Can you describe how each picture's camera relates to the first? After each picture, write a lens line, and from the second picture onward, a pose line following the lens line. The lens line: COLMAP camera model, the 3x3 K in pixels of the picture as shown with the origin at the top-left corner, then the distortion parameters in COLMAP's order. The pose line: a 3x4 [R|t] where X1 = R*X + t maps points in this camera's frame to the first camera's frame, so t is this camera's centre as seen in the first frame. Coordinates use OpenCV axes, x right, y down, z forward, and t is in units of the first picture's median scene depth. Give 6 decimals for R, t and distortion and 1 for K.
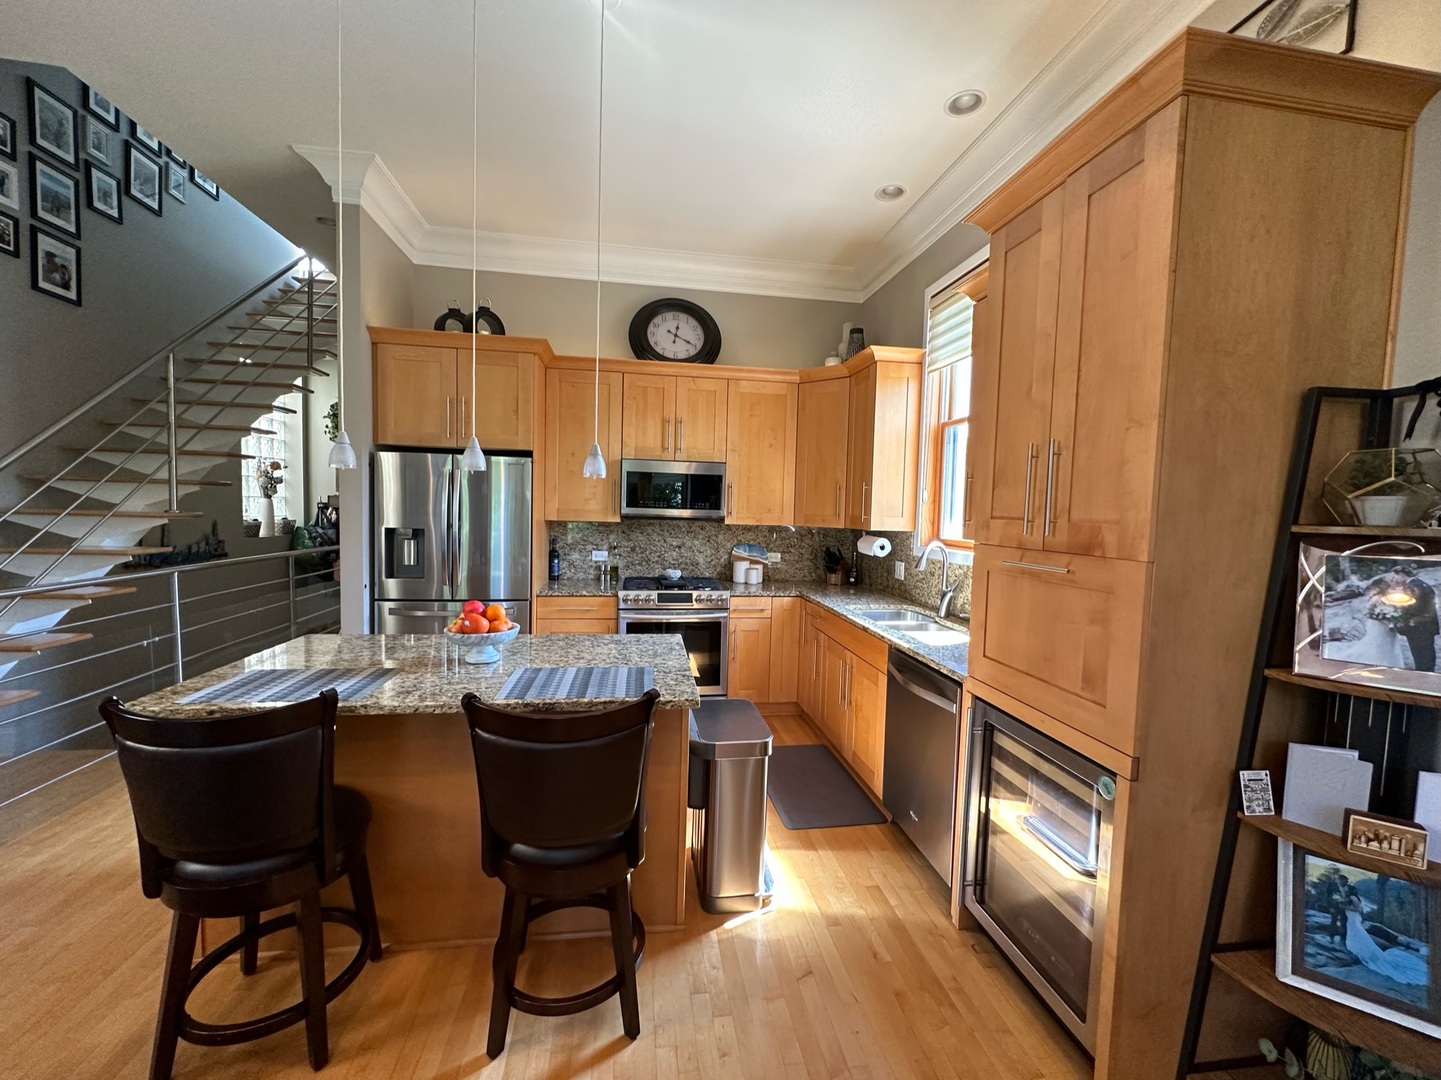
lens RADIAL K [[576.1, 0, 712.1], [0, 576.1, 548.1], [0, 0, 1]] dist [-0.002627, -0.000013]
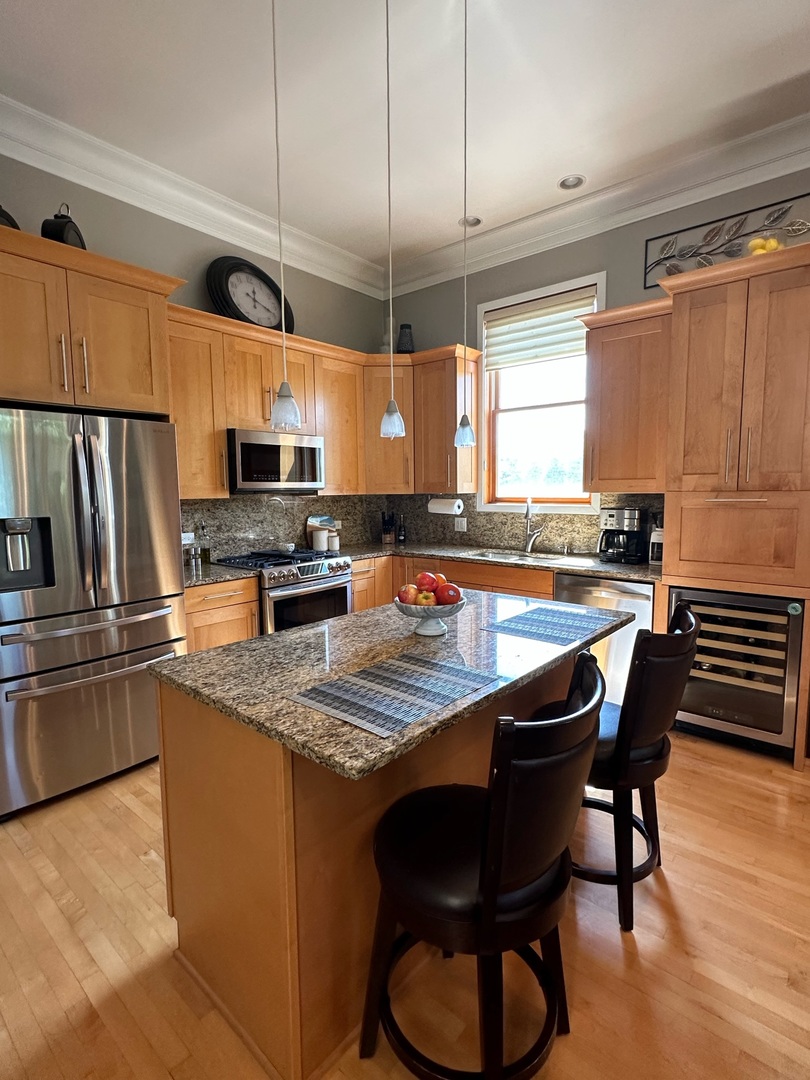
lens RADIAL K [[534.1, 0, 404.3], [0, 534.1, 541.7], [0, 0, 1]] dist [-0.002848, -0.000863]
pose [[0.752667, -0.101445, 0.650539, -0.518819], [0.076614, 0.994841, 0.066493, -0.011166], [-0.653929, -0.000207, 0.756556, 0.176687]]
